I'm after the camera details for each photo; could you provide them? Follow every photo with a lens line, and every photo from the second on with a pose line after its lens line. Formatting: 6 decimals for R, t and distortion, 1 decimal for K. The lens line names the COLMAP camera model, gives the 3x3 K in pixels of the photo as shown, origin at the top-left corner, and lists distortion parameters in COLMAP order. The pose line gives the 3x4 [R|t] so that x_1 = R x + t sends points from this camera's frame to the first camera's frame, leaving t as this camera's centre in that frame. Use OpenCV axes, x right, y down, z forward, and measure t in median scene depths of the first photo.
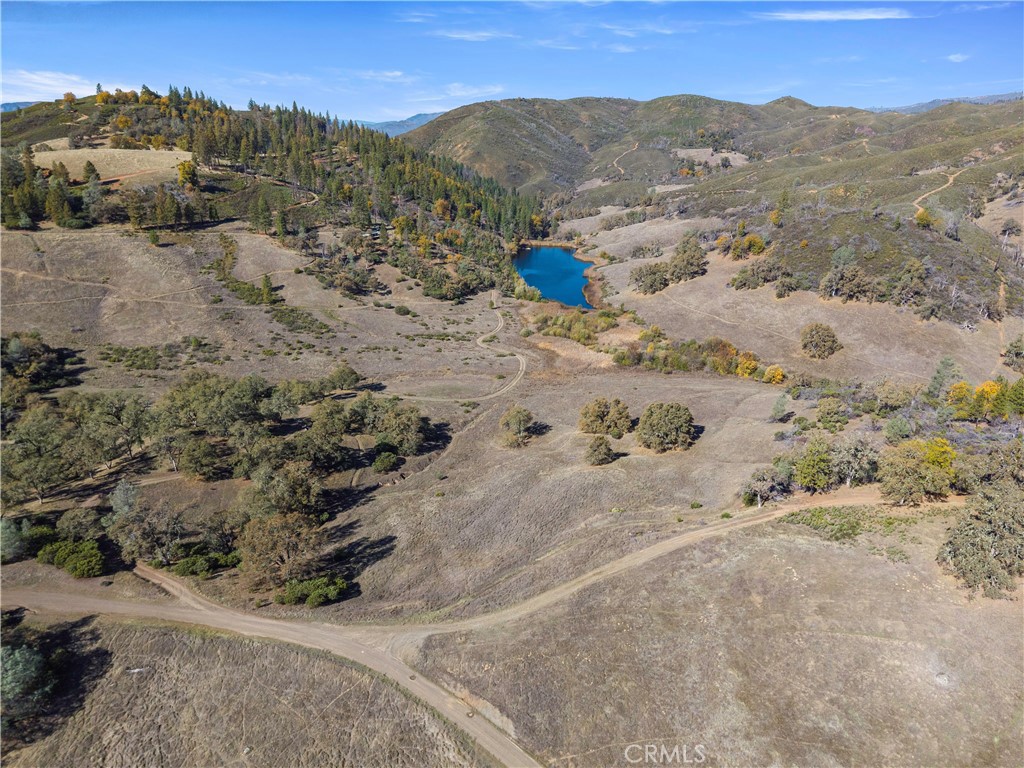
lens RADIAL K [[697.4, 0, 516.2], [0, 697.4, 377.6], [0, 0, 1]] dist [0.050225, -0.034914]
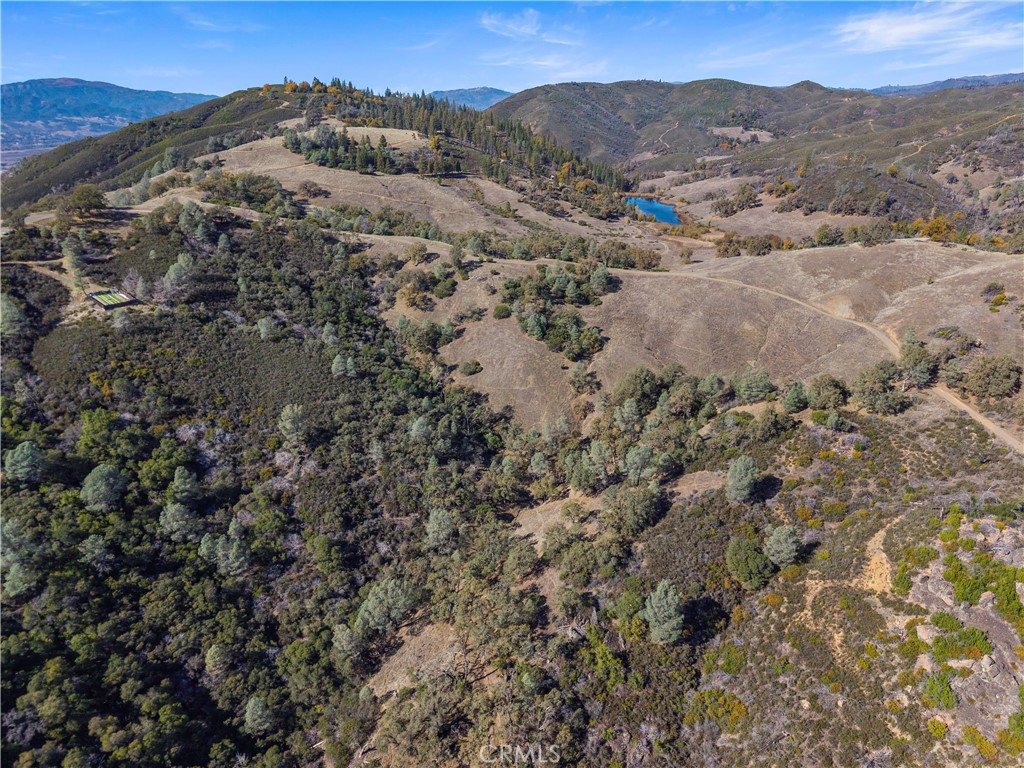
lens RADIAL K [[697.4, 0, 511.8], [0, 697.4, 389.2], [0, 0, 1]] dist [0.050225, -0.034914]
pose [[0.999863, 0.009552, -0.013548, -0.179002], [-0.008963, 0.999040, 0.042889, 0.137879], [0.013945, -0.042762, 0.998988, -0.425765]]
